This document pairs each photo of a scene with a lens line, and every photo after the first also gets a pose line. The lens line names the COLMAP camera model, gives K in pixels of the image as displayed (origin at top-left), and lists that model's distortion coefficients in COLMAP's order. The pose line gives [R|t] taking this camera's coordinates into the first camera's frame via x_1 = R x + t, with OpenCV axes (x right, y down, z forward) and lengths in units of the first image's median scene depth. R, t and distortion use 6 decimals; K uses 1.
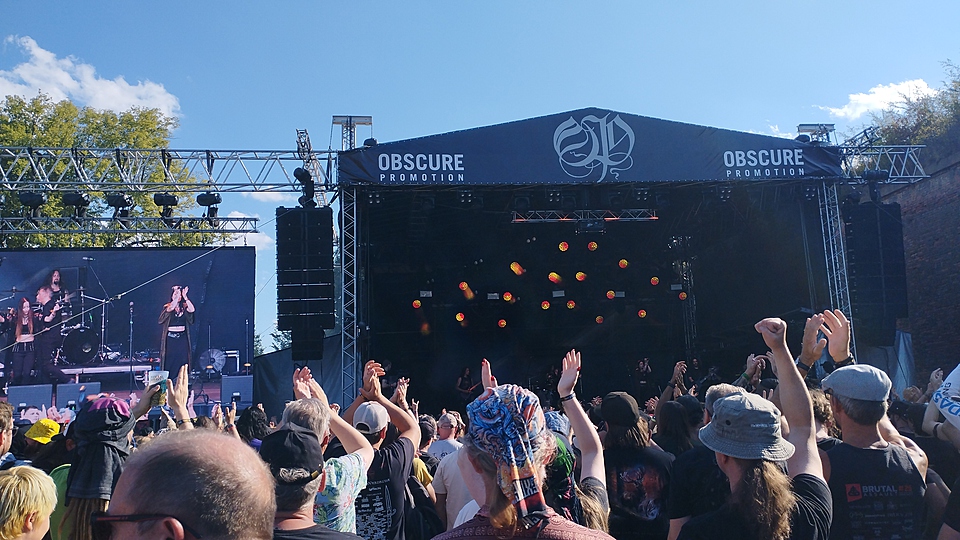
lens RADIAL K [[838.5, 0, 479.4], [0, 838.5, 246.1], [0, 0, 1]] dist [0.106396, -0.159075]
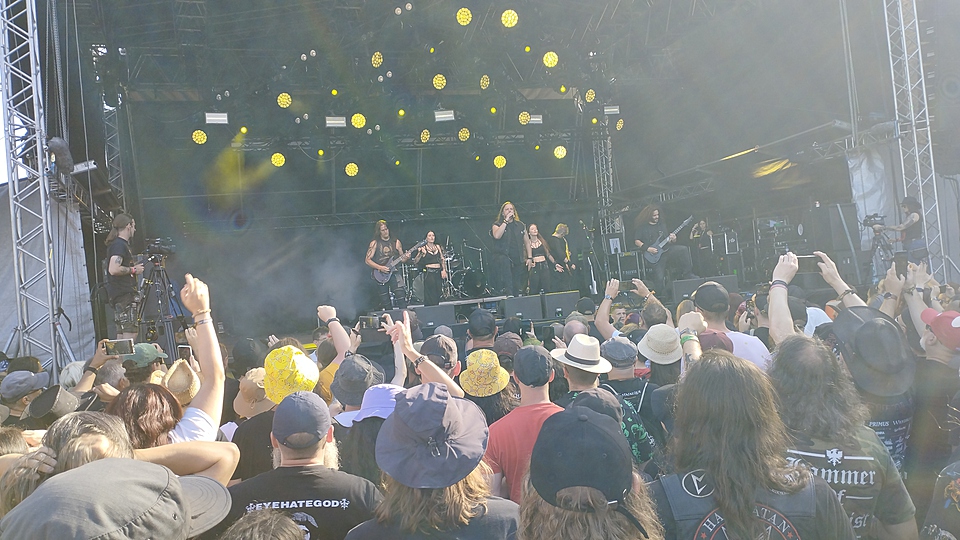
lens RADIAL K [[786.9, 0, 469.6], [0, 786.9, 275.5], [0, 0, 1]] dist [0.103454, -0.126119]
pose [[0.976109, -0.052522, 0.210837, -0.016886], [0.018801, 0.987122, 0.158859, 0.090319], [-0.216465, -0.151100, 0.964527, 0.492168]]
